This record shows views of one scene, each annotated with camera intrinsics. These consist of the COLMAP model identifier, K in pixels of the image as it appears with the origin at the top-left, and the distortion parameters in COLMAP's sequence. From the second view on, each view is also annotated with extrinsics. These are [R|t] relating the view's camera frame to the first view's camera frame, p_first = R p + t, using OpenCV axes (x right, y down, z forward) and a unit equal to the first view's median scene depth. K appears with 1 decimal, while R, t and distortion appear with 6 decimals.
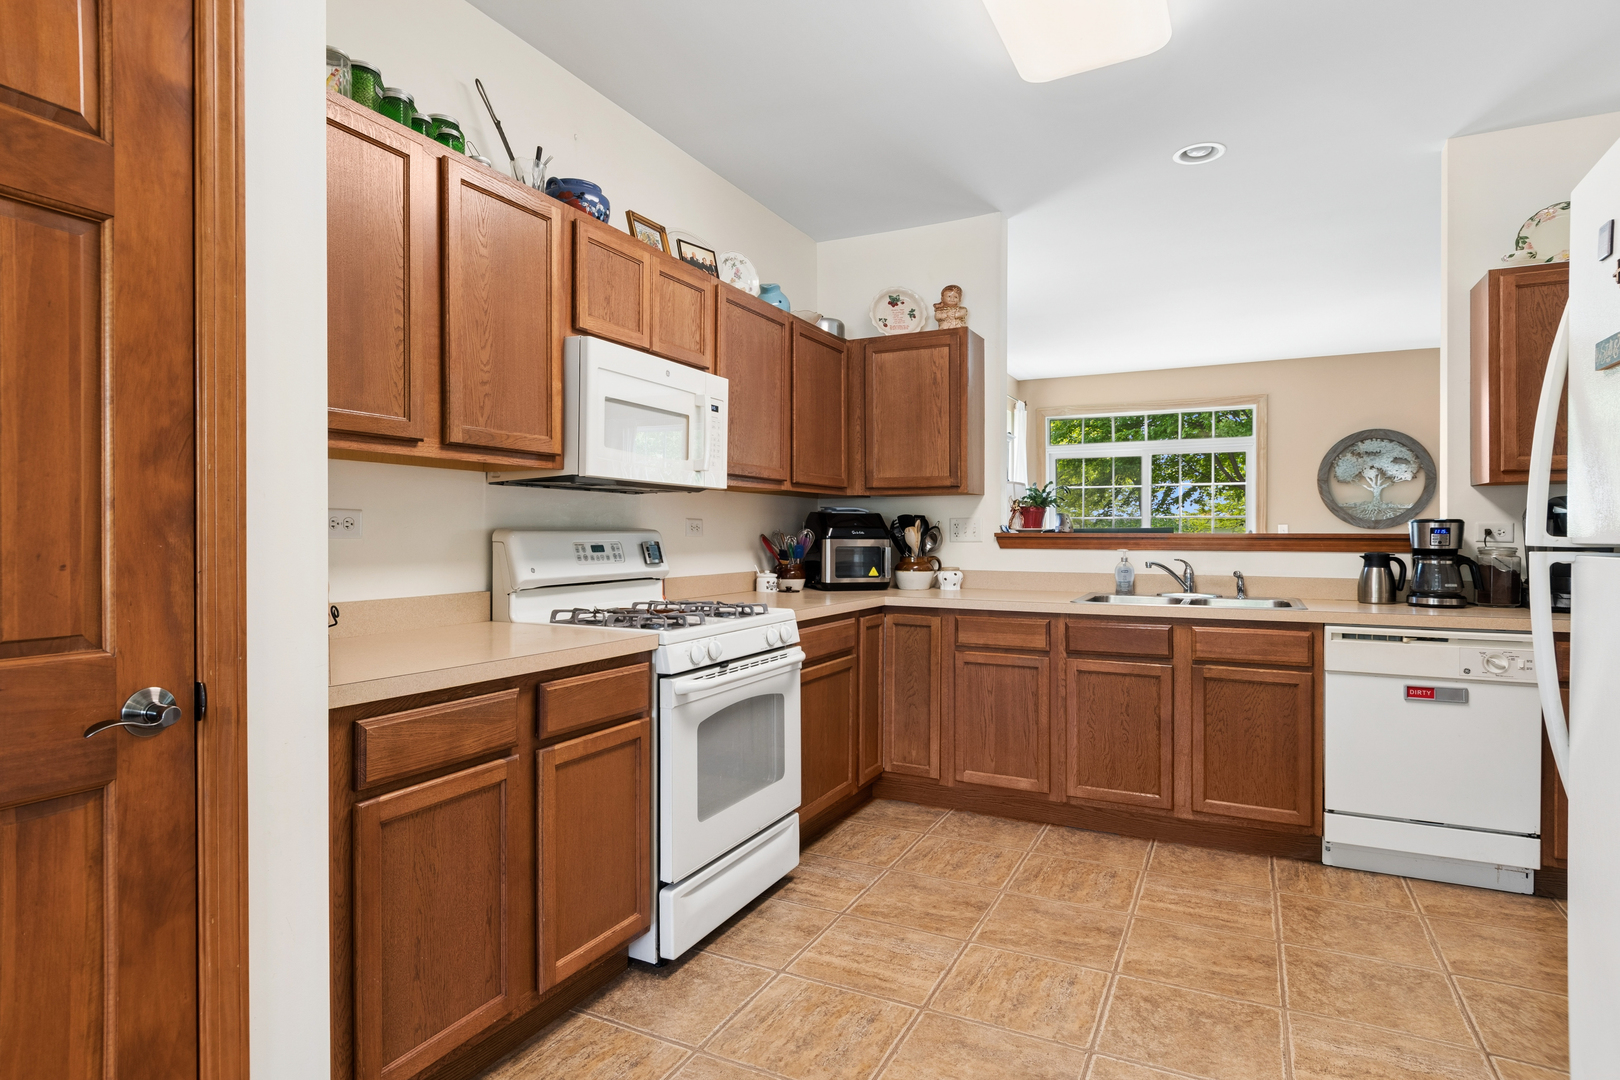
lens RADIAL K [[827.3, 0, 809.2], [0, 827.3, 533.6], [0, 0, 1]] dist [0.021468, -0.000624]
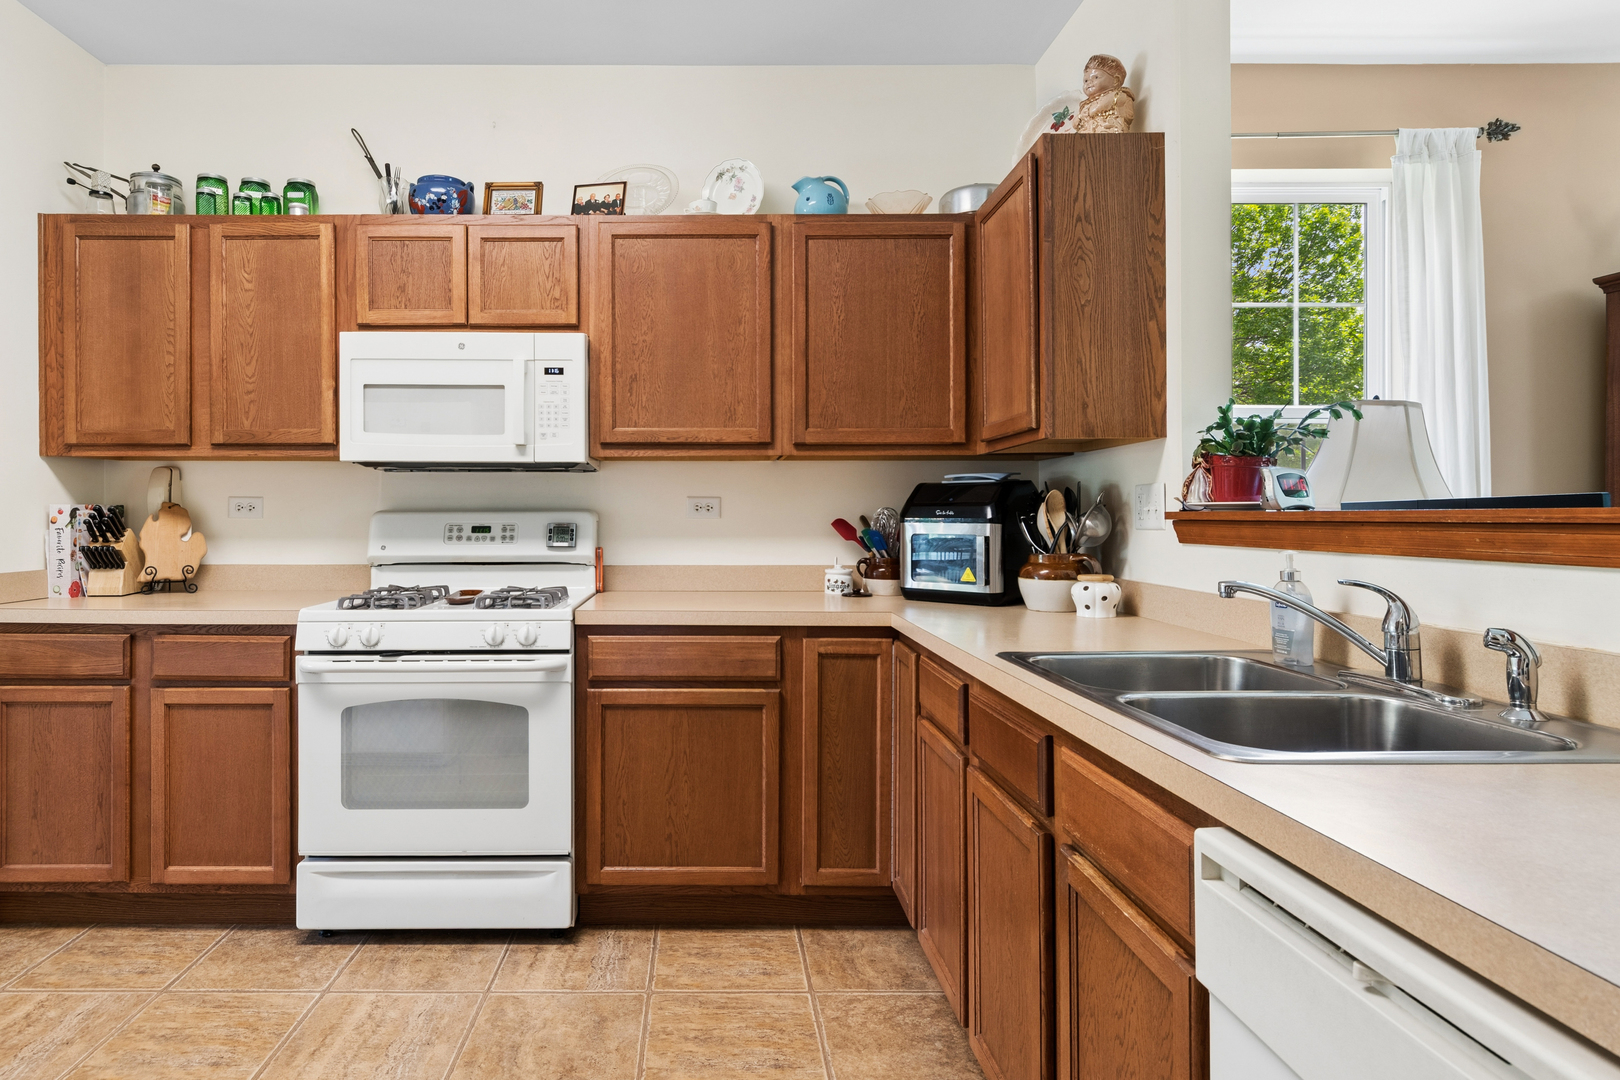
lens RADIAL K [[938.9, 0, 771.3], [0, 938.9, 515.6], [0, 0, 1]] dist [0.008399, 0.002501]
pose [[0.473447, -0.004155, -0.880812, 0.943289], [-0.000048, 0.999989, -0.004743, 0.006911], [0.880822, 0.002288, 0.473442, 0.797053]]
